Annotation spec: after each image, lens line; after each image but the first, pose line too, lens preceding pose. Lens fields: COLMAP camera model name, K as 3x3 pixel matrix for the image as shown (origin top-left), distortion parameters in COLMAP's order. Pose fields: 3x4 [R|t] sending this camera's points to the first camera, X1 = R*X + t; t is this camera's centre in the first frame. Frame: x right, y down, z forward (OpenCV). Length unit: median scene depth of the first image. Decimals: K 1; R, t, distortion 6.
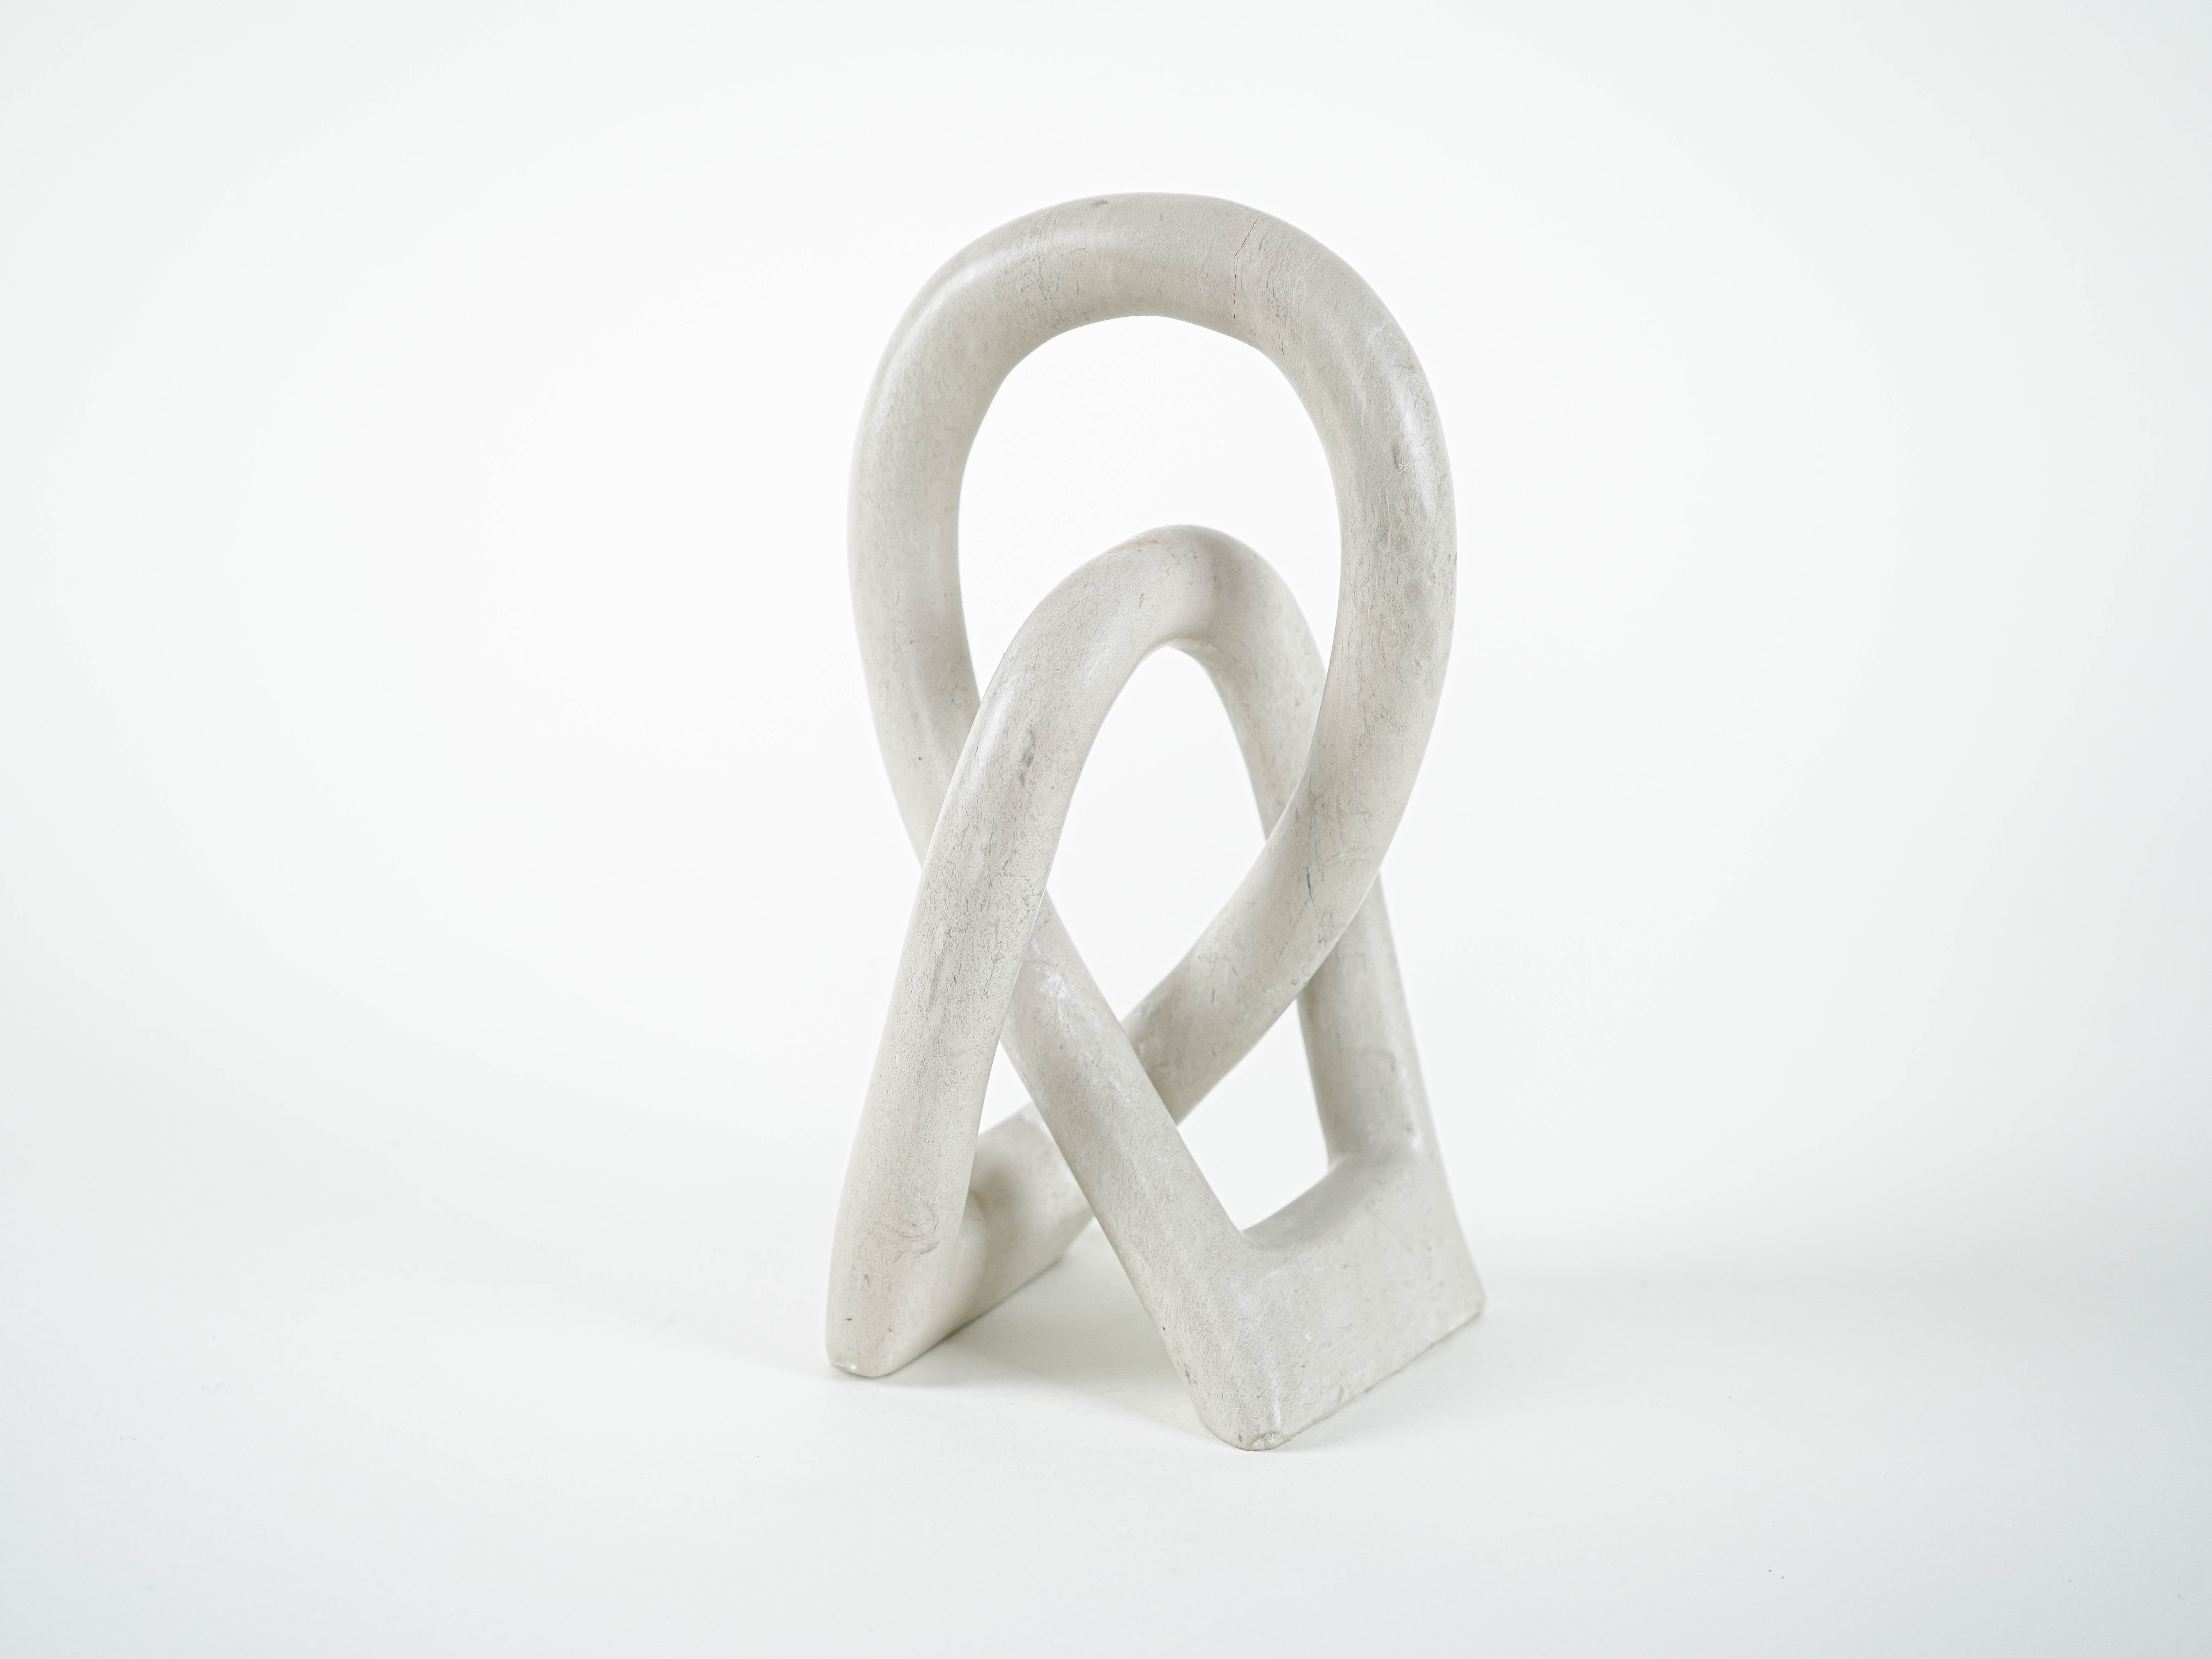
lens RADIAL K [[3114.0, 0, 1112.6], [0, 3114.0, 826.8], [0, 0, 1]] dist [-0.013856, 0.000000]
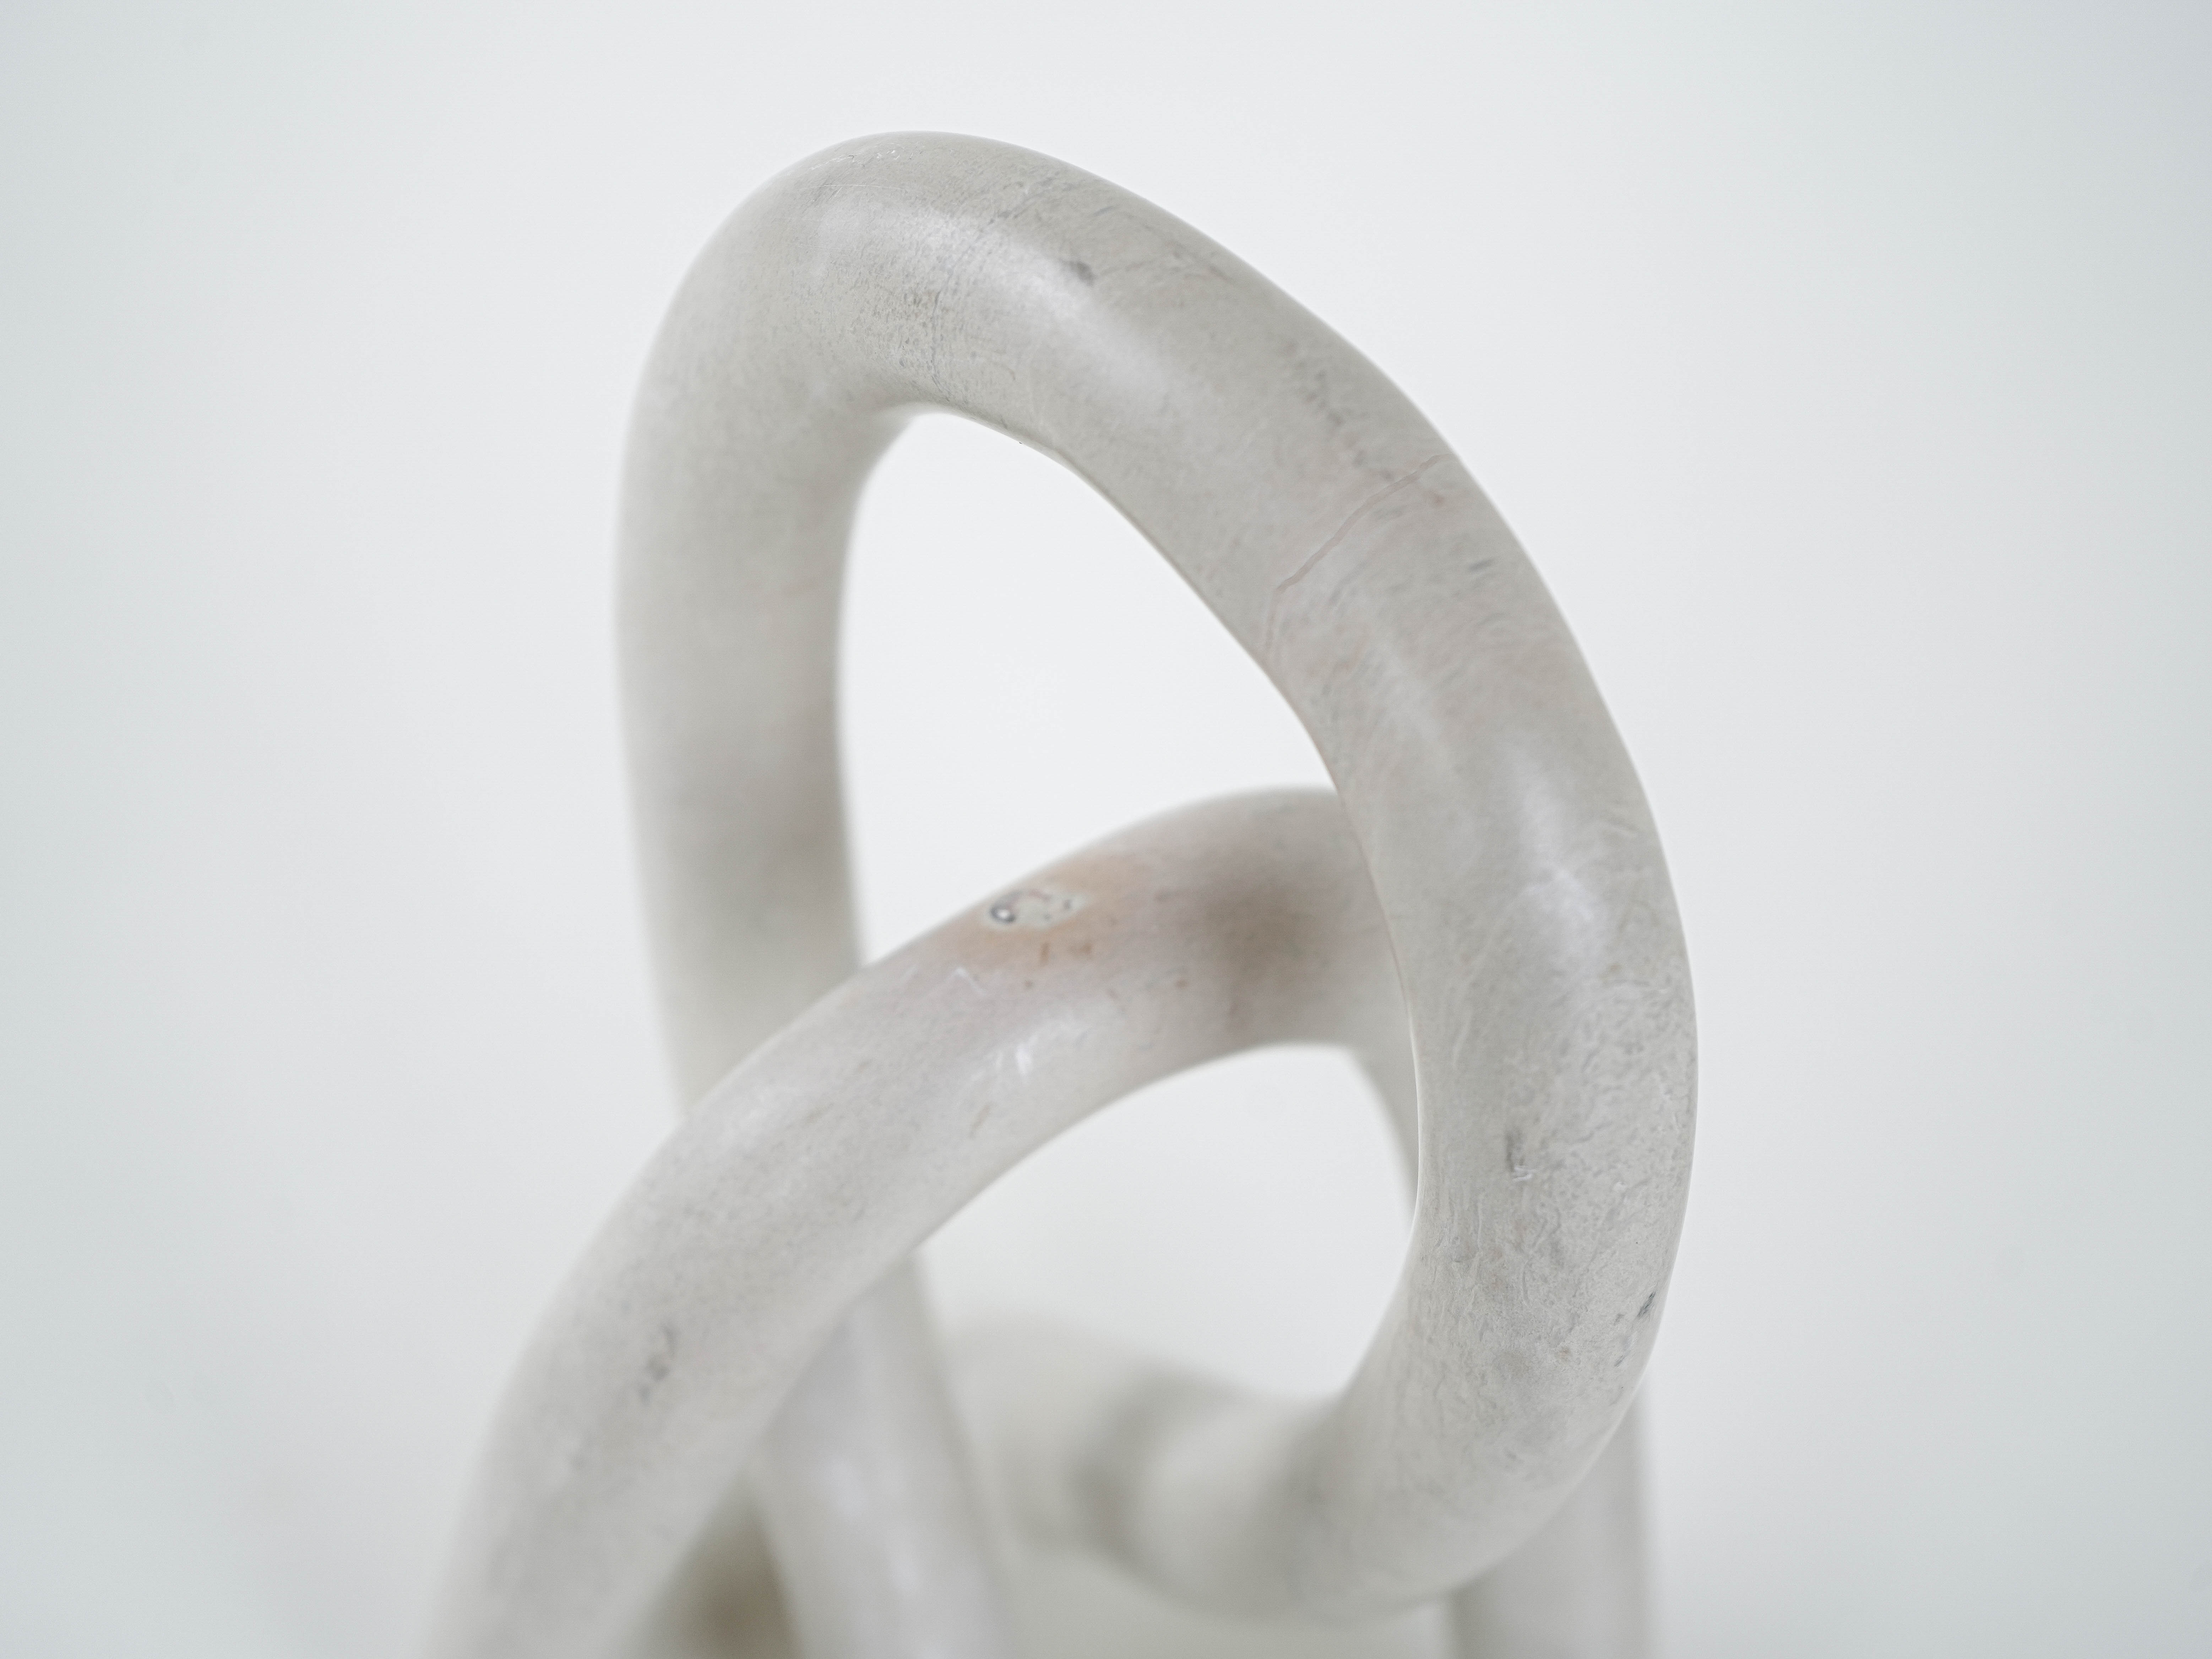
lens RADIAL K [[4768.0, 0, 1102.5], [0, 4768.0, 826.0], [0, 0, 1]] dist [-0.114985, 0.000000]
pose [[0.908614, 0.344168, -0.236577, 0.177299], [-0.168412, 0.820311, 0.546559, -0.496949], [0.382175, -0.456769, 0.803308, 0.474788]]
